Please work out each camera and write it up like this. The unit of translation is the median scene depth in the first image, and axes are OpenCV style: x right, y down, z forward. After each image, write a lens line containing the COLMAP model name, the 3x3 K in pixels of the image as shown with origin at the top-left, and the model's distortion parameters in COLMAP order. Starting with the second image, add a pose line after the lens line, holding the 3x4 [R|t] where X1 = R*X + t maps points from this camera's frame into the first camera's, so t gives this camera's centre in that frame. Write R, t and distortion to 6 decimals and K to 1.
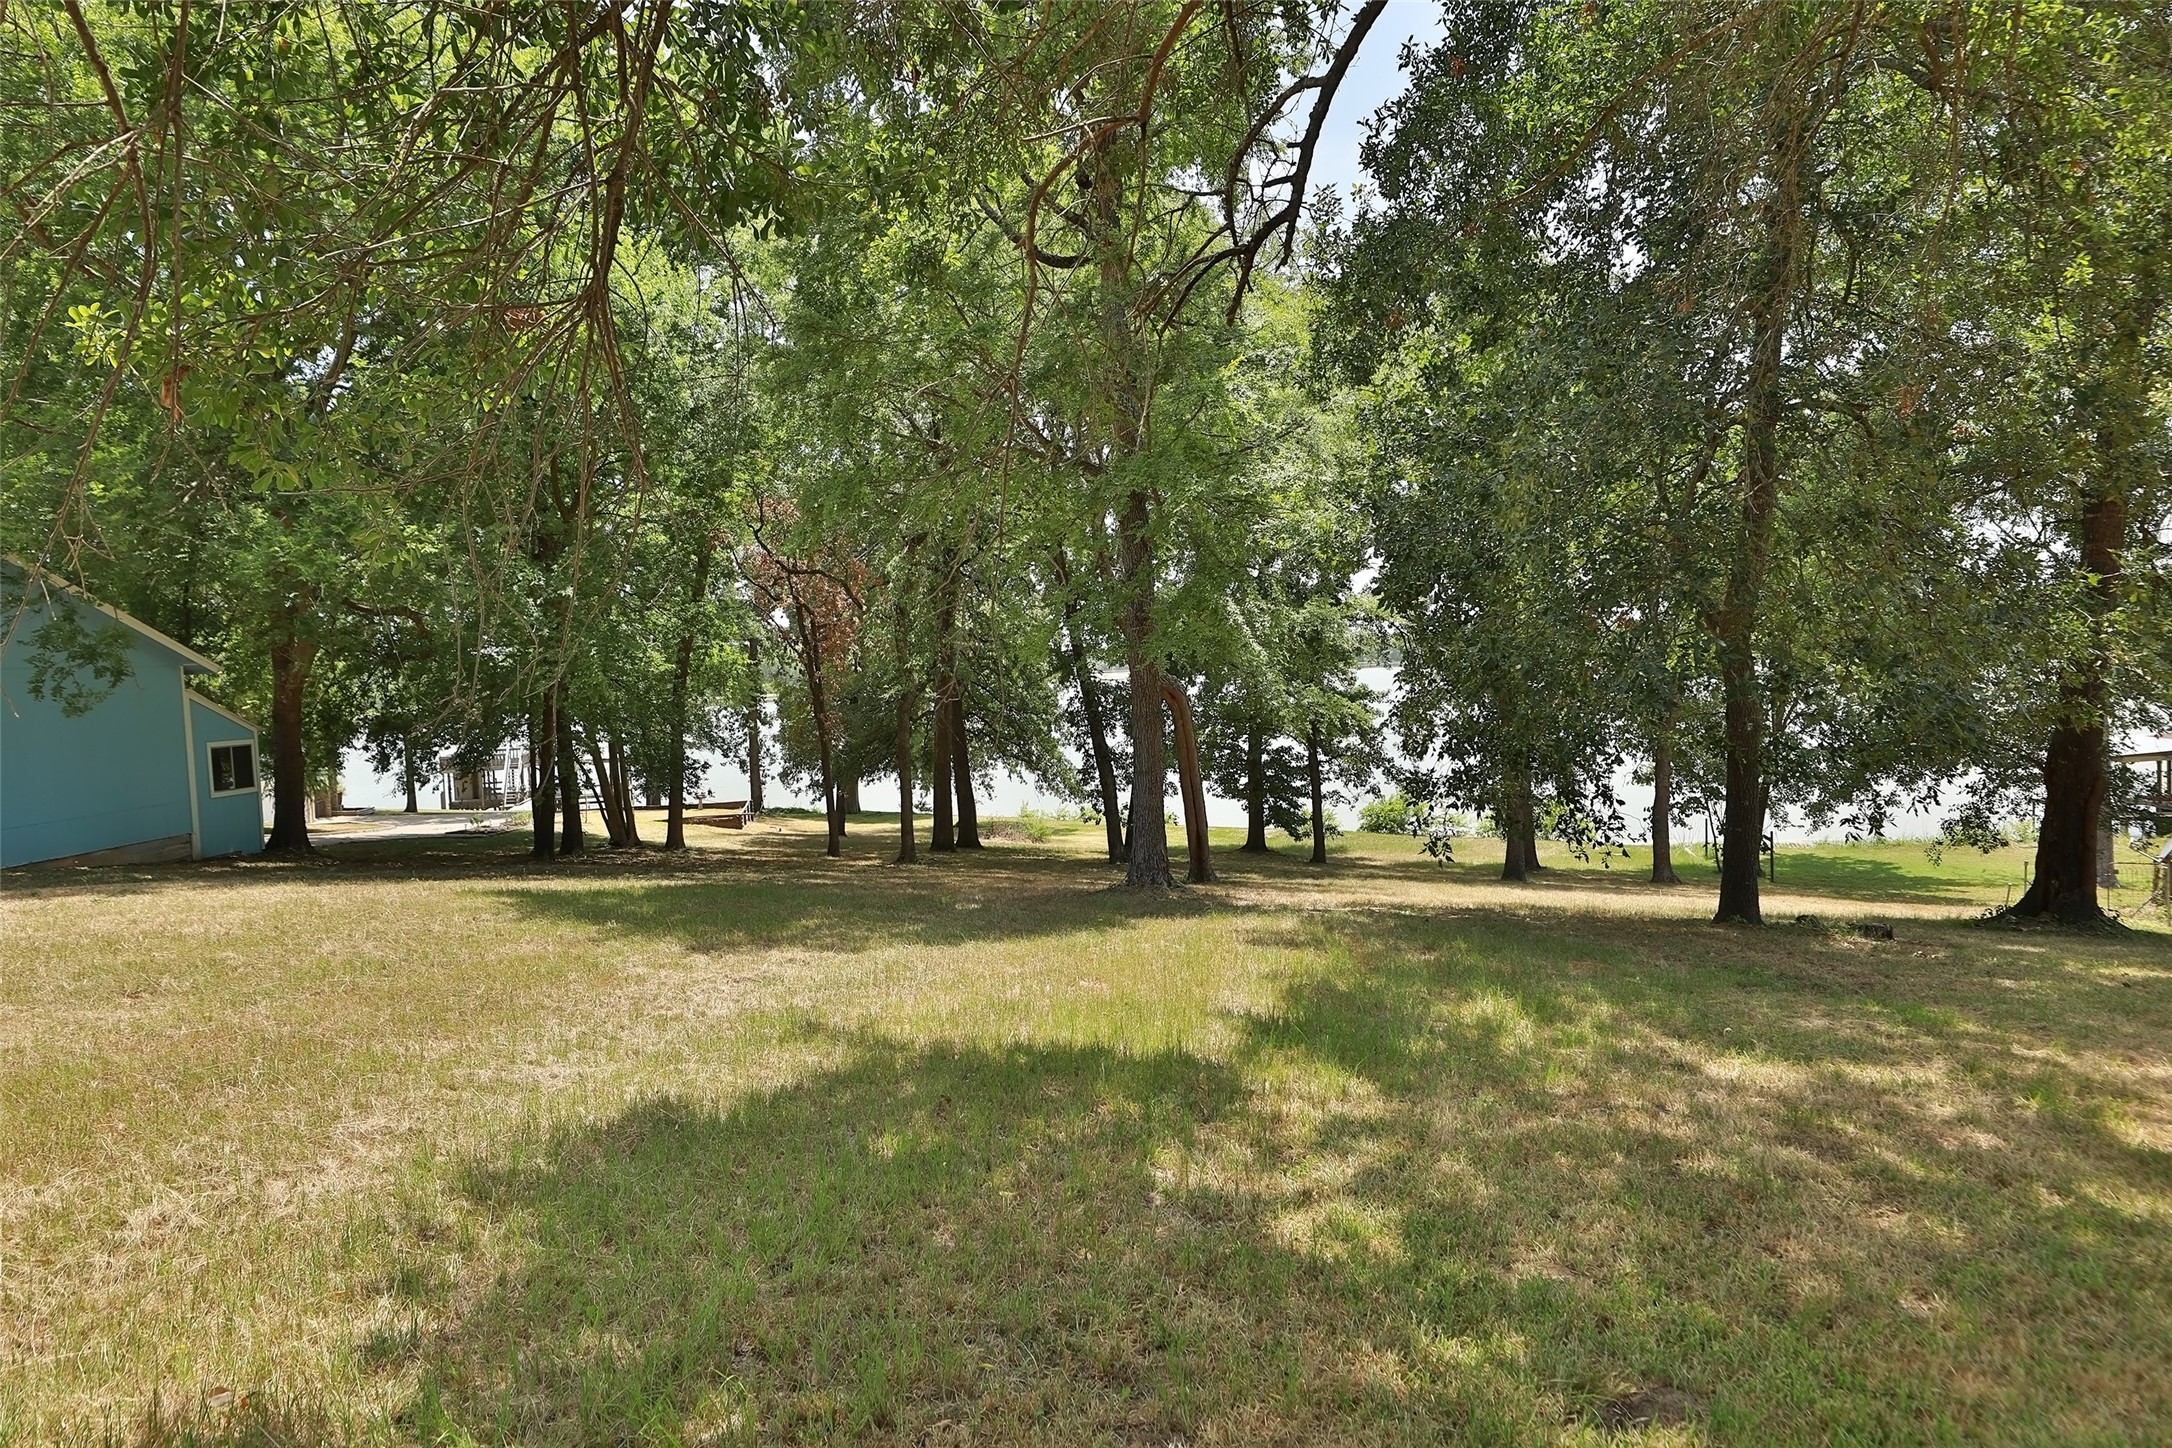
lens RADIAL K [[1375.6, 0, 1086.0], [0, 1375.6, 724.0], [0, 0, 1]] dist [0.000179, 0.000533]
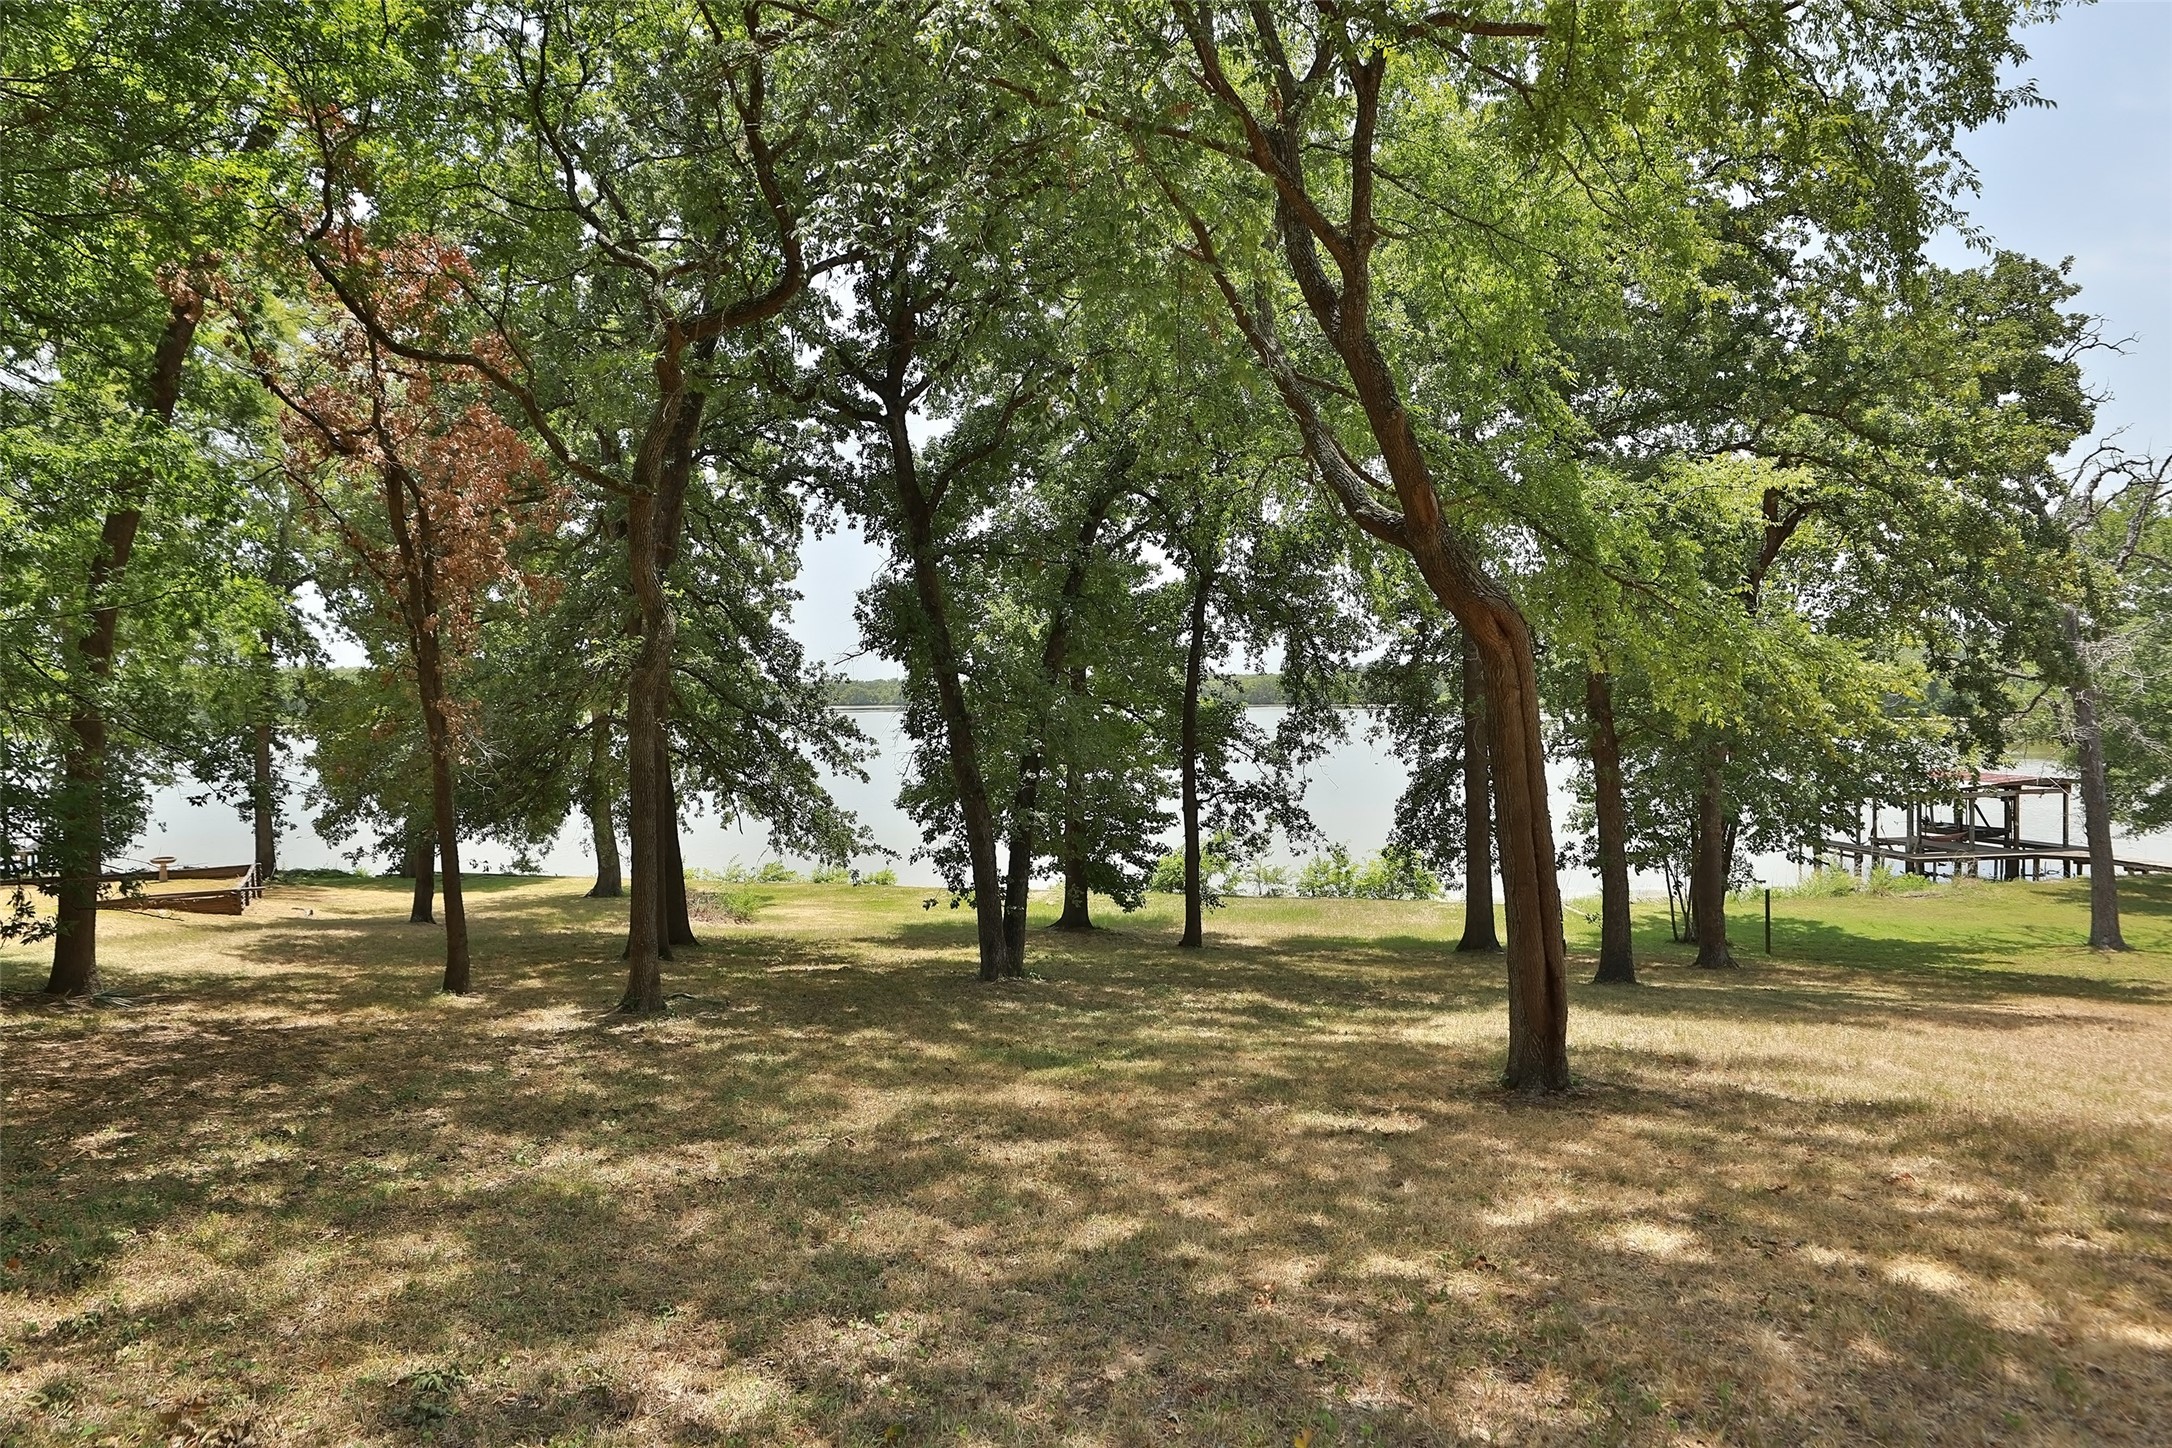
lens RADIAL K [[1375.6, 0, 1086.0], [0, 1375.6, 724.0], [0, 0, 1]] dist [0.000179, 0.000533]
pose [[0.952991, 0.016704, 0.302537, -0.093740], [-0.007319, 0.999457, -0.032128, 0.011888], [-0.302909, 0.028403, 0.952596, 0.359854]]
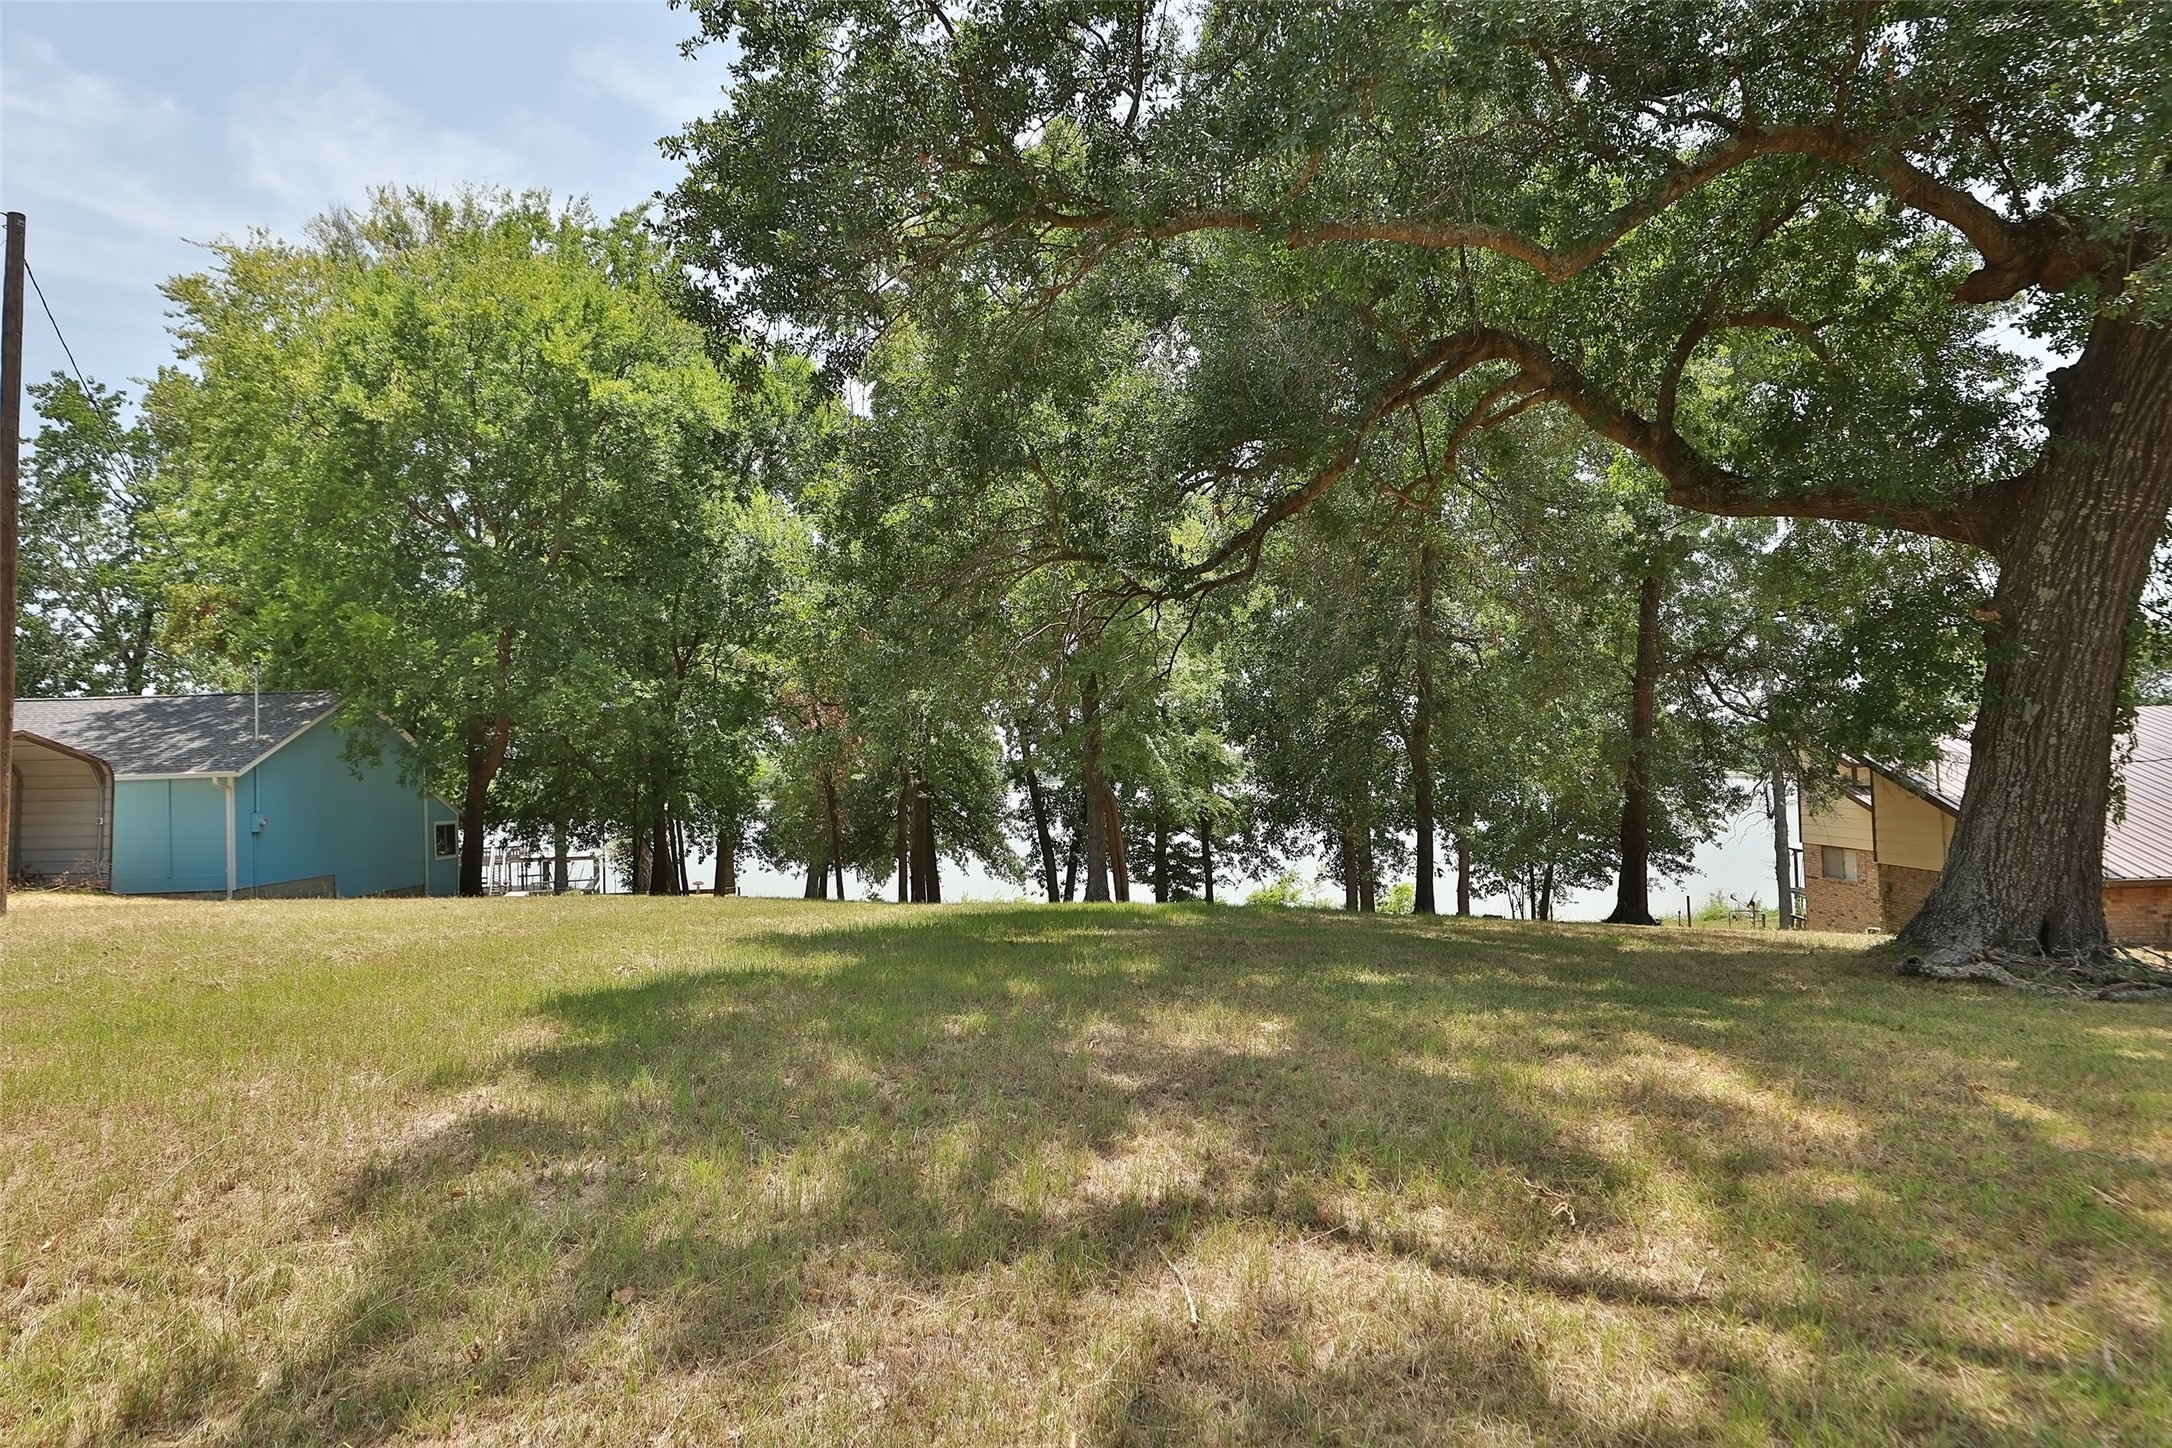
lens RADIAL K [[1375.6, 0, 1086.0], [0, 1375.6, 724.0], [0, 0, 1]] dist [0.000179, 0.000533]
pose [[0.997656, 0.011149, 0.067509, -0.033273], [-0.005498, 0.996507, -0.083325, 0.015478], [-0.068202, 0.082759, 0.994233, -0.270029]]
